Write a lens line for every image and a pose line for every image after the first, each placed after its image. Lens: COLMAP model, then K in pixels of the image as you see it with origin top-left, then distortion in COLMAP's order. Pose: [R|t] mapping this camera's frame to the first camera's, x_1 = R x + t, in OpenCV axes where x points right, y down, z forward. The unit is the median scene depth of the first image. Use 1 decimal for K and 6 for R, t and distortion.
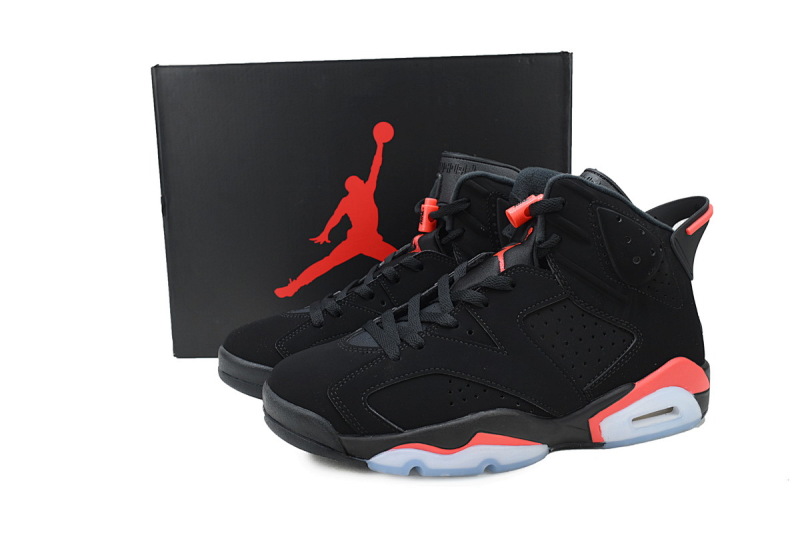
lens RADIAL K [[668.7, 0, 400.0], [0, 668.7, 266.5], [0, 0, 1]] dist [0.001173, 0.000501]
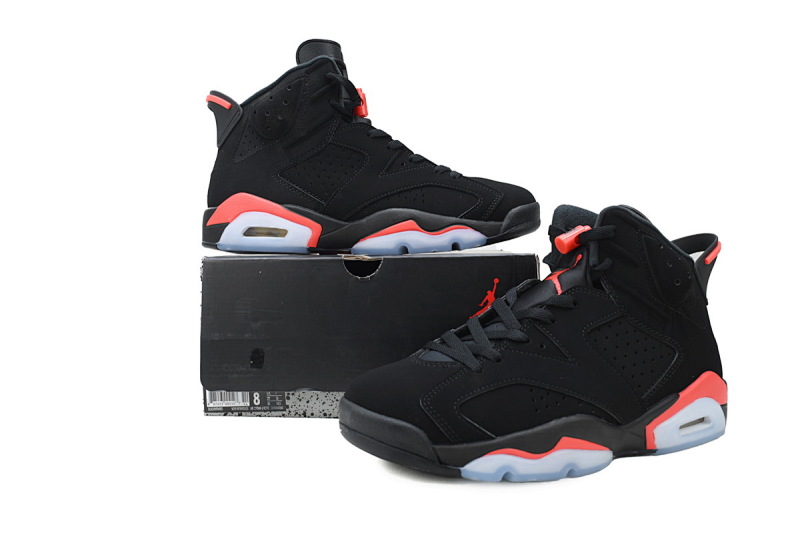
lens RADIAL K [[668.7, 0, 400.0], [0, 668.7, 266.5], [0, 0, 1]] dist [0.001173, 0.000501]
pose [[0.983032, 0.019427, 0.182404, -0.315365], [0.001921, 0.993231, -0.116137, 0.095106], [-0.183426, 0.114517, 0.976341, -0.021431]]
